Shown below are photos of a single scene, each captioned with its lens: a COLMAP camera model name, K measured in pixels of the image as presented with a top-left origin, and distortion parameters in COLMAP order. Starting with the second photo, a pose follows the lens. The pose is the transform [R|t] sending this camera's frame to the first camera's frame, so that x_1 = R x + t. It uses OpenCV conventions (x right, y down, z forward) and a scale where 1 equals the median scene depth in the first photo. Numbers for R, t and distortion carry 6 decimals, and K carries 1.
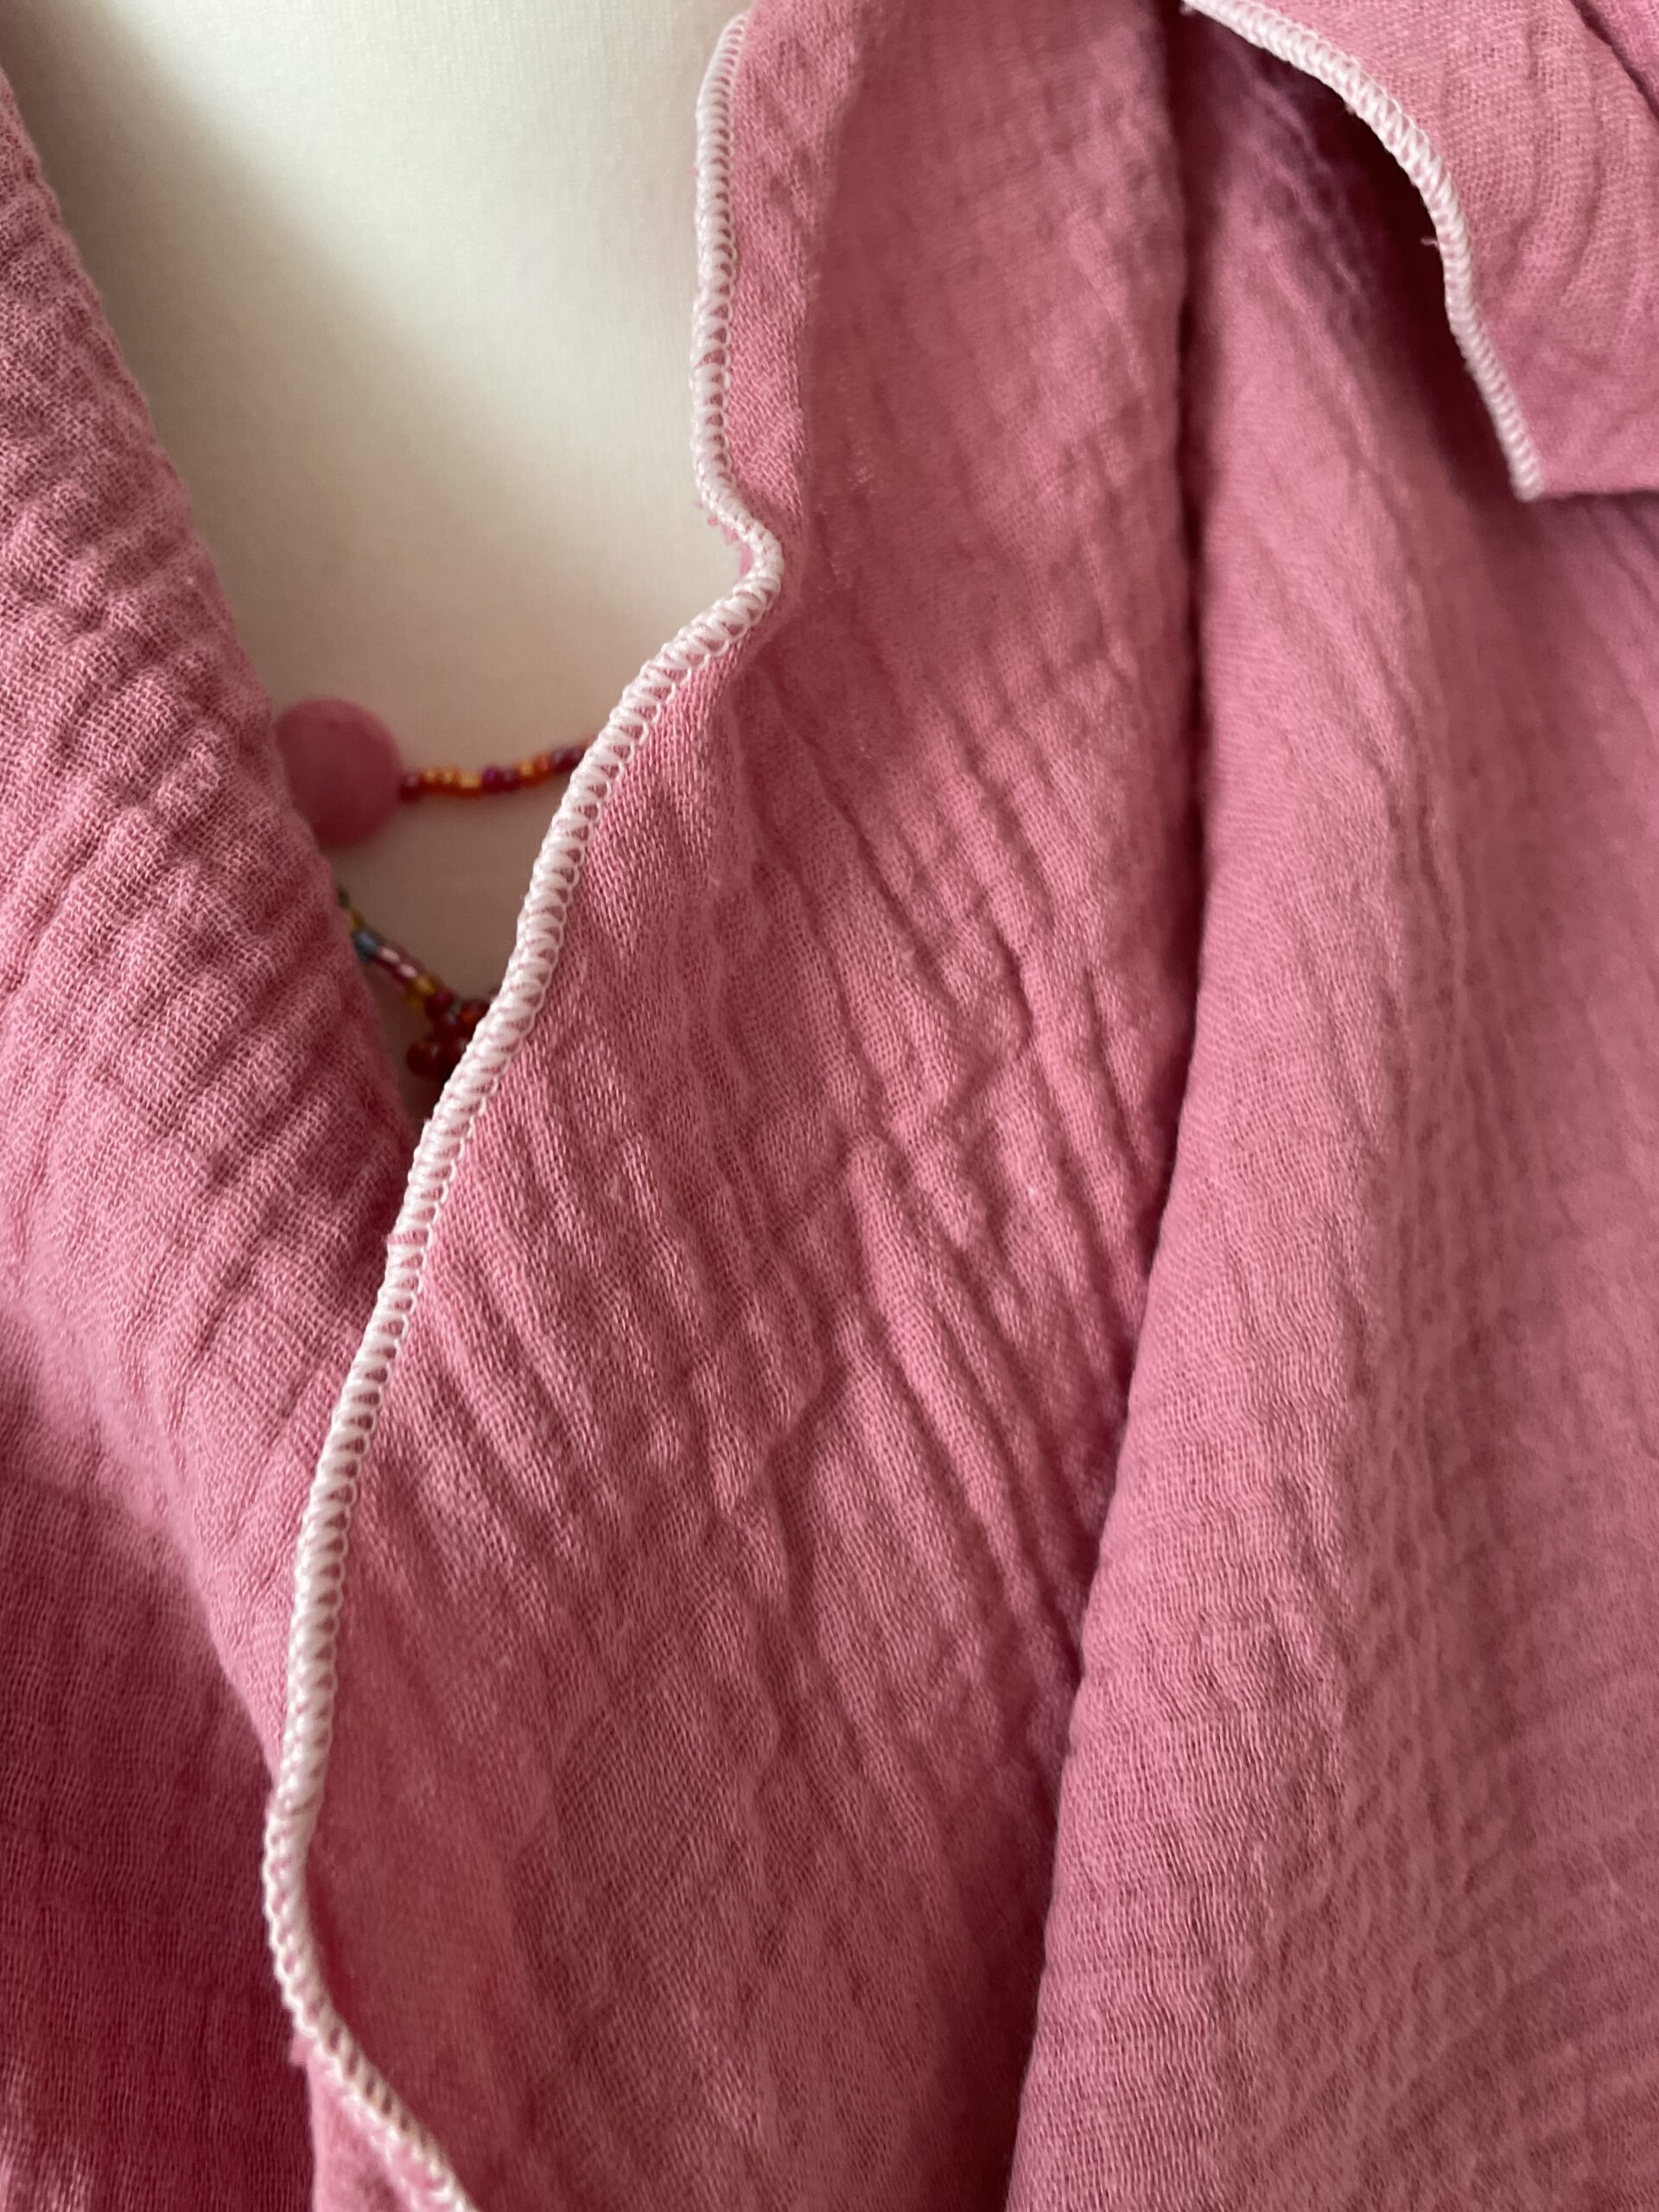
lens RADIAL K [[1644.6, 0, 829.5], [0, 1644.6, 1106.0], [0, 0, 1]] dist [0.104182, -0.155993]
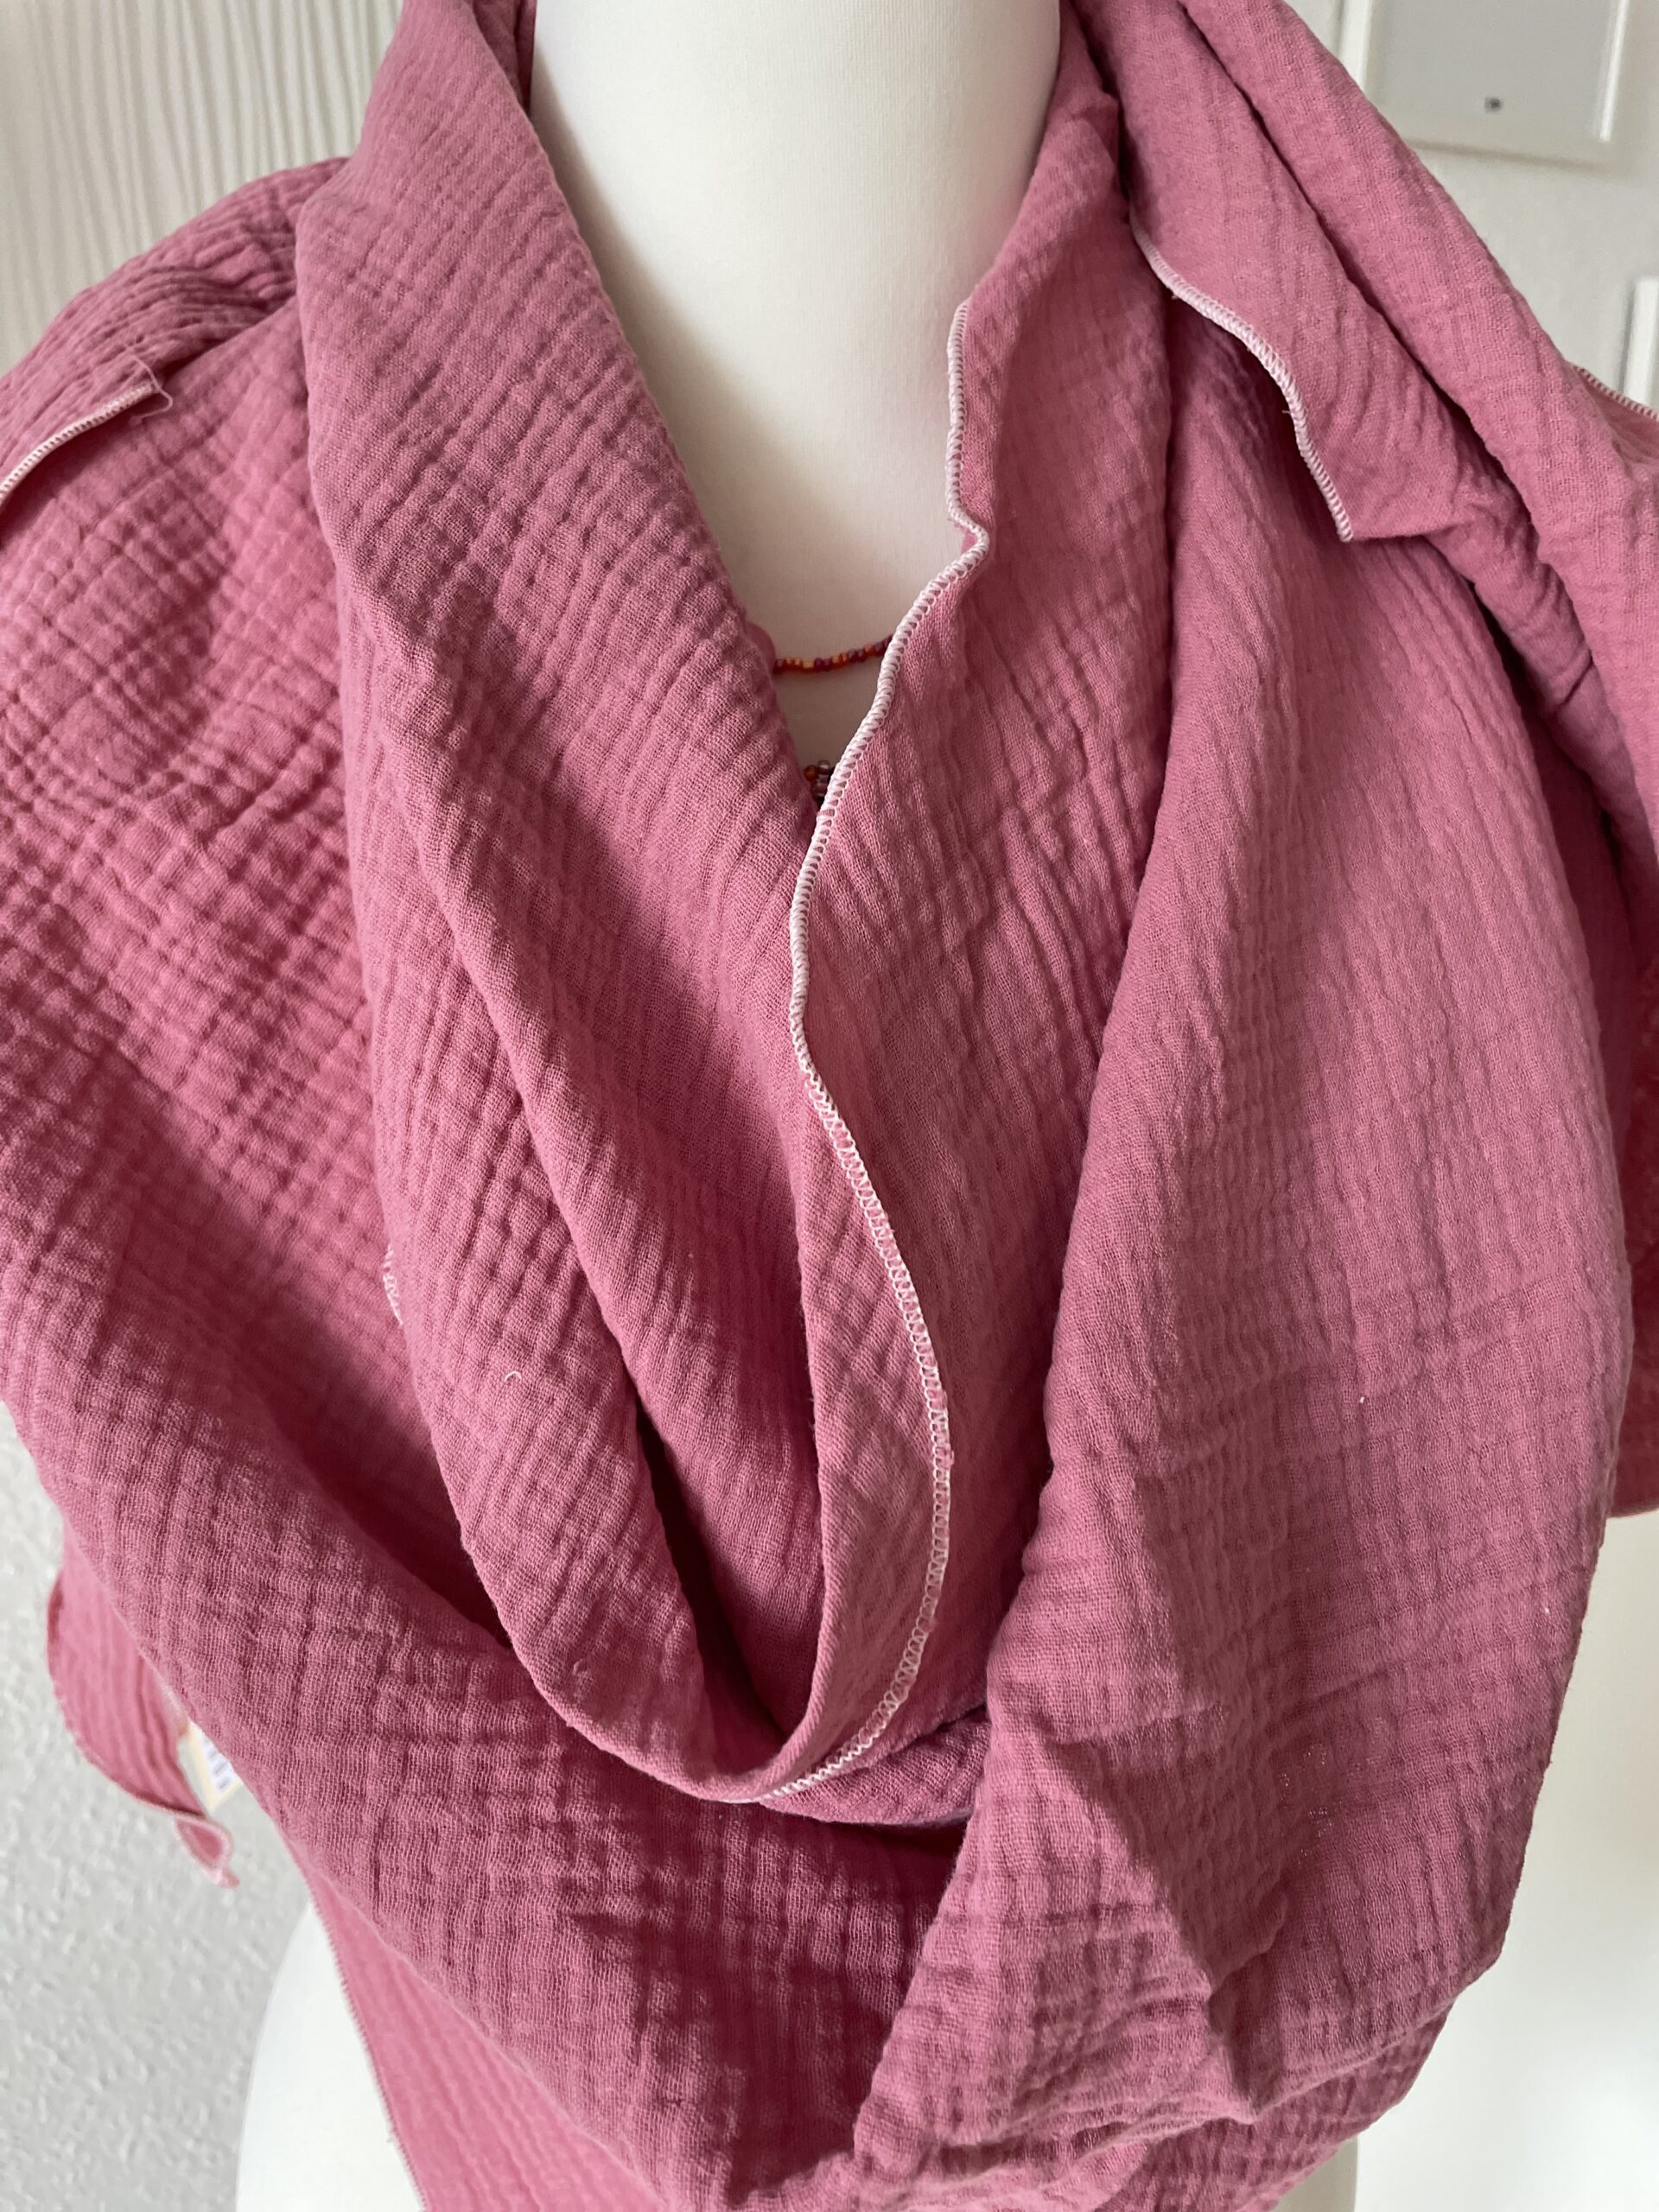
lens RADIAL K [[1702.0, 0, 829.5], [0, 1702.0, 1106.0], [0, 0, 1]] dist [0.187503, -0.258602]
pose [[0.999456, 0.032242, -0.006970, -0.187748], [-0.032717, 0.995871, -0.084678, 0.611074], [0.004211, 0.084860, 0.996384, -1.230874]]
